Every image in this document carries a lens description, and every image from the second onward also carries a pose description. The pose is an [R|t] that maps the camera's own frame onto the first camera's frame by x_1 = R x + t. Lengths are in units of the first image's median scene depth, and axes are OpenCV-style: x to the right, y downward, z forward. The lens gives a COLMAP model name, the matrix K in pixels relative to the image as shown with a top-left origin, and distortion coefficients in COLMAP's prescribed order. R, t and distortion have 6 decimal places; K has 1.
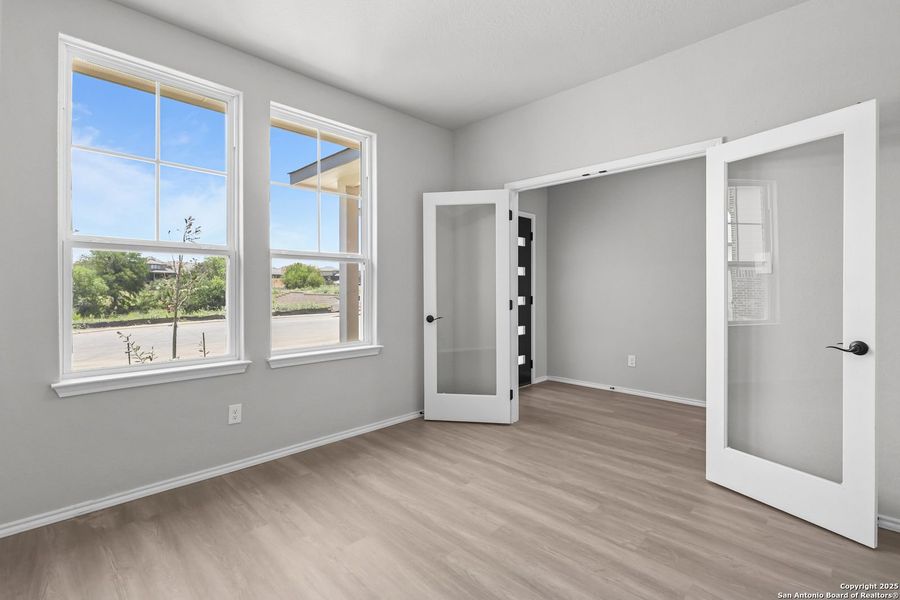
lens RADIAL K [[395.5, 0, 444.2], [0, 395.5, 287.2], [0, 0, 1]] dist [0.000786, 0.000355]
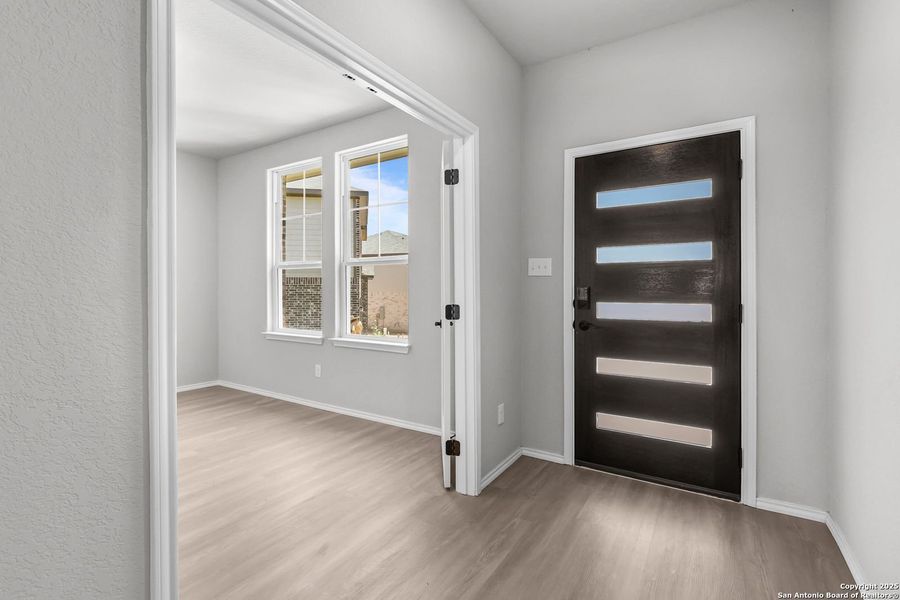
lens RADIAL K [[395.5, 0, 444.2], [0, 395.5, 287.2], [0, 0, 1]] dist [0.000786, 0.000355]
pose [[0.260660, -0.004349, -0.965421, 0.919240], [0.004498, 0.999984, -0.003290, 0.004823], [0.965420, -0.003484, 0.260675, 0.922653]]
